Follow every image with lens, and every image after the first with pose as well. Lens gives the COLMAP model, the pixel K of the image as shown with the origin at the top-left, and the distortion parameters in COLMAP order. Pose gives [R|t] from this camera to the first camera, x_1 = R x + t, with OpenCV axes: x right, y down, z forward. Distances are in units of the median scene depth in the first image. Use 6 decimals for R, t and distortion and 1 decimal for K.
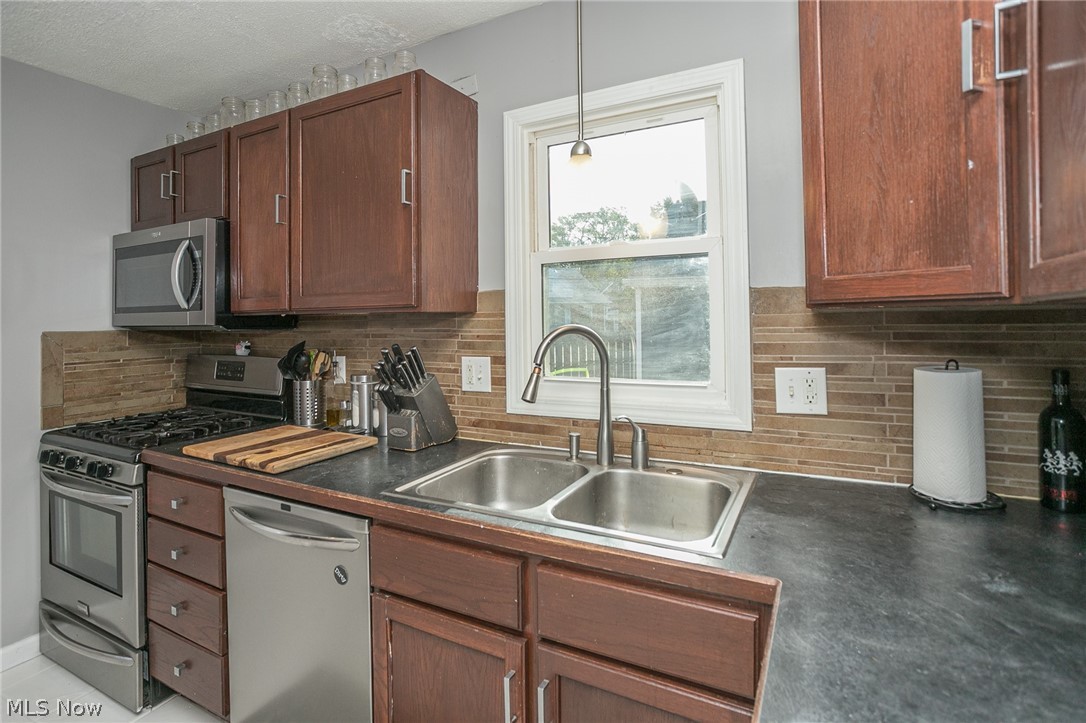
lens RADIAL K [[542.2, 0, 542.7], [0, 542.2, 309.5], [0, 0, 1]] dist [-0.039828, 0.038096]
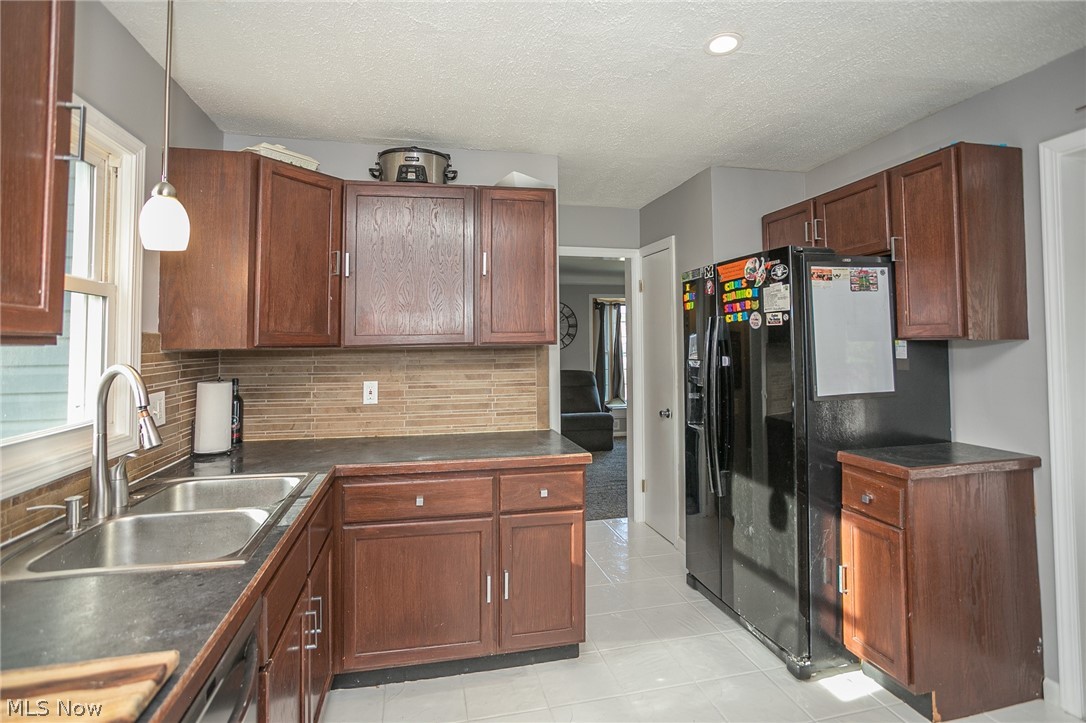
lens RADIAL K [[536.0, 0, 540.0], [0, 536.0, 330.8], [0, 0, 1]] dist [-0.055574, 0.036717]
pose [[-0.652076, 0.041793, 0.757000, -1.134928], [0.013177, 0.998953, -0.043800, 0.021992], [-0.758039, -0.018586, -0.651945, 1.104652]]
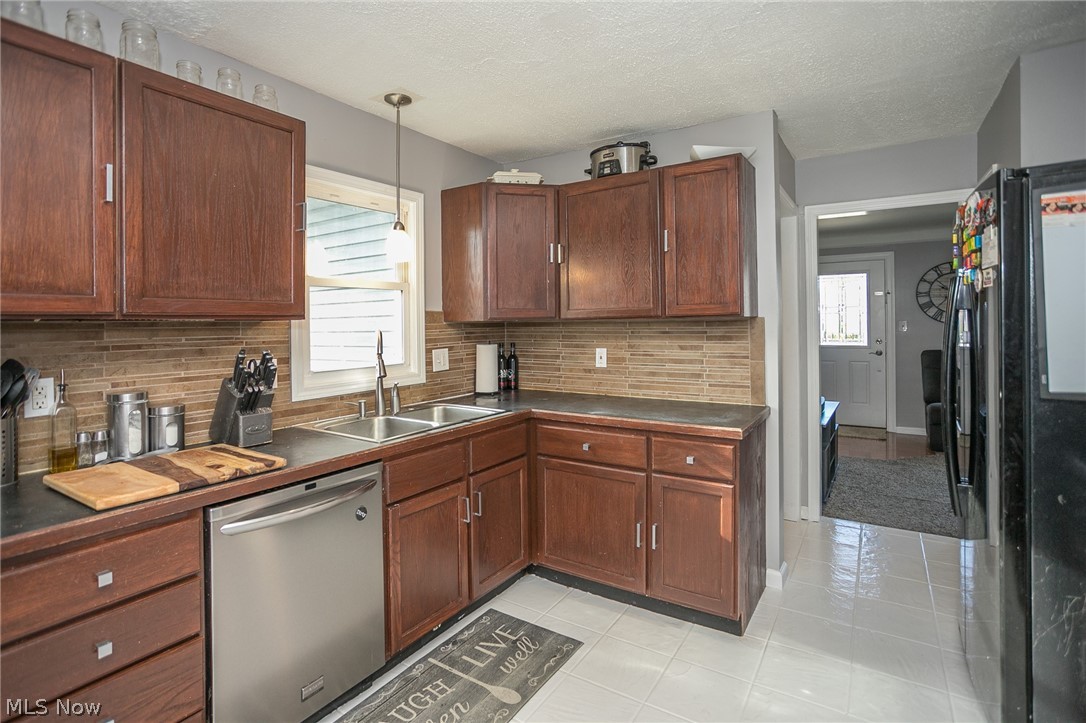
lens RADIAL K [[536.0, 0, 540.0], [0, 536.0, 330.8], [0, 0, 1]] dist [-0.055574, 0.036717]
pose [[0.086692, 0.000469, 0.996235, -1.563837], [0.002351, 0.999997, -0.000675, 0.036534], [-0.996232, 0.002400, 0.086690, 0.411015]]
